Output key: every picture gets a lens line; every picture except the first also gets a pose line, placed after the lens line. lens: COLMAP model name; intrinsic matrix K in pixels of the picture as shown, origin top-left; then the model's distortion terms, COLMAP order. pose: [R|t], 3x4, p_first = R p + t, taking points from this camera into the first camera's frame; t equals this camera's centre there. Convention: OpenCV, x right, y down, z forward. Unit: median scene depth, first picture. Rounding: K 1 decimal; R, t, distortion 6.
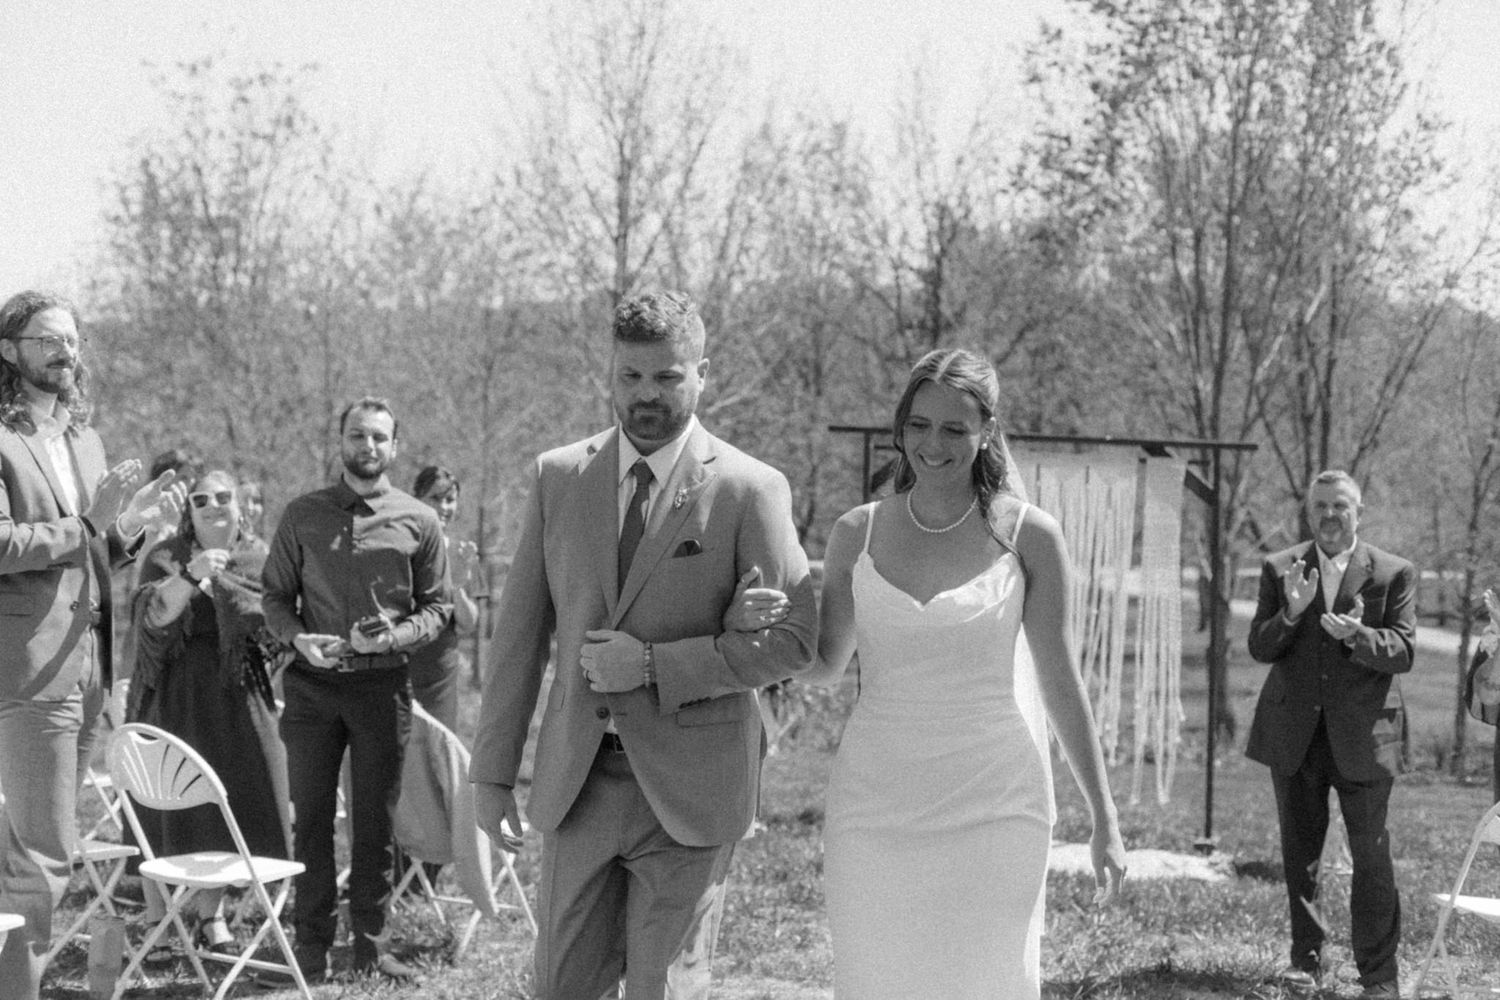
lens RADIAL K [[2208.1, 0, 650.7], [0, 2208.1, 519.1], [0, 0, 1]] dist [-0.023511, -0.090708]
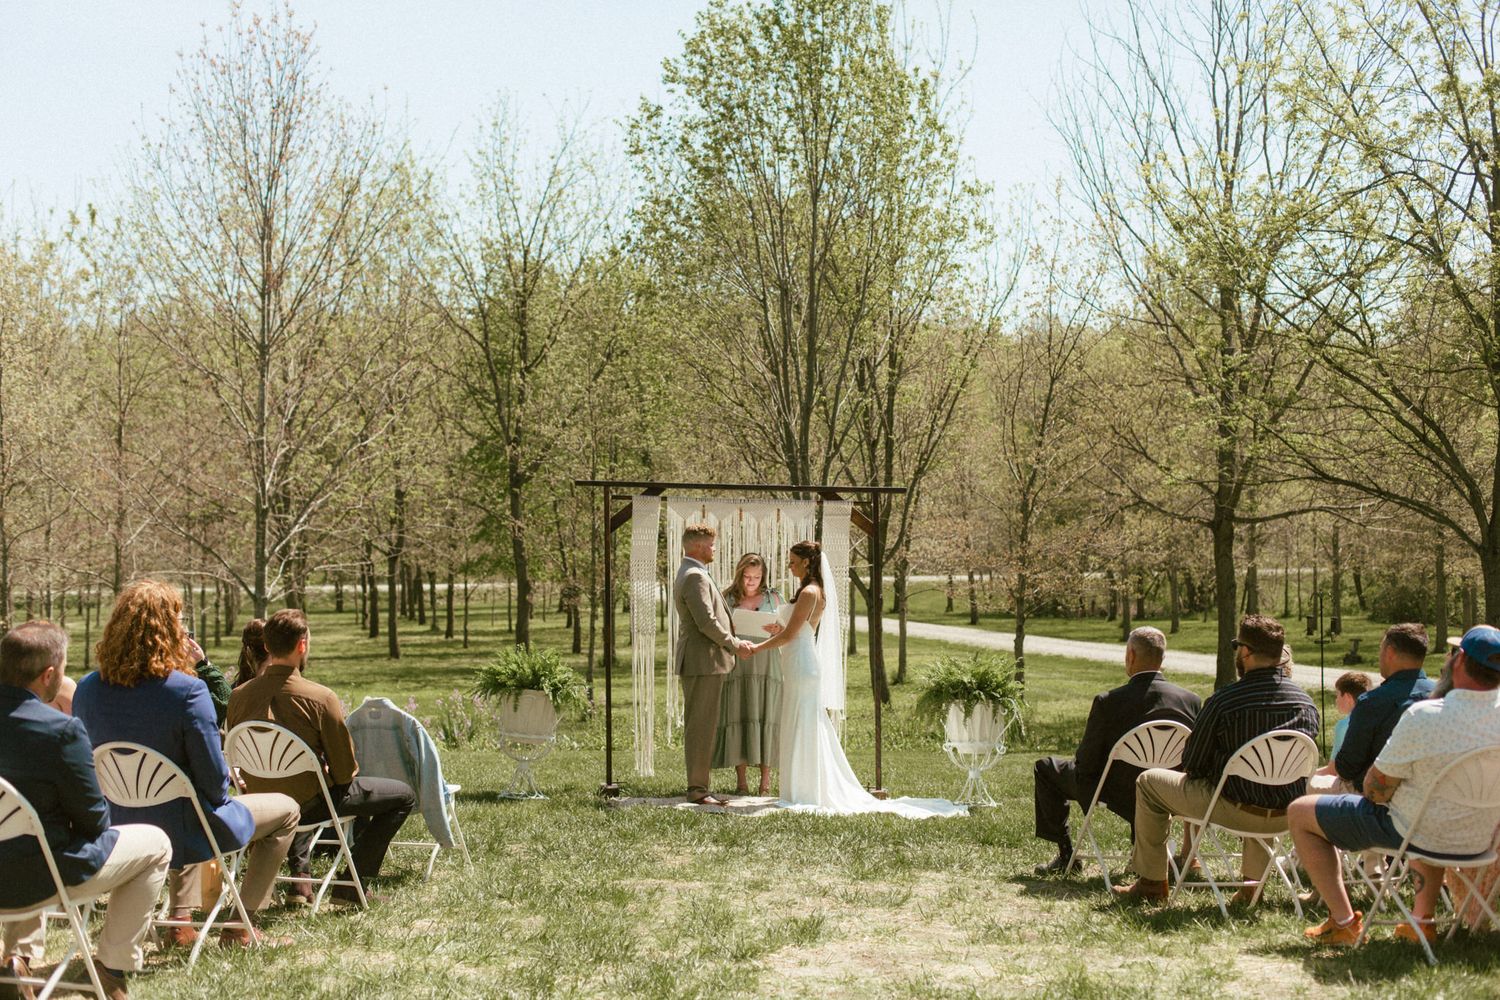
lens RADIAL K [[2208.1, 0, 650.7], [0, 2208.1, 519.1], [0, 0, 1]] dist [-0.023511, -0.090708]
pose [[0.977877, -0.029641, 0.207070, -0.058317], [0.031409, 0.999493, -0.005254, -0.005256], [-0.206809, 0.011642, 0.978312, -0.102602]]
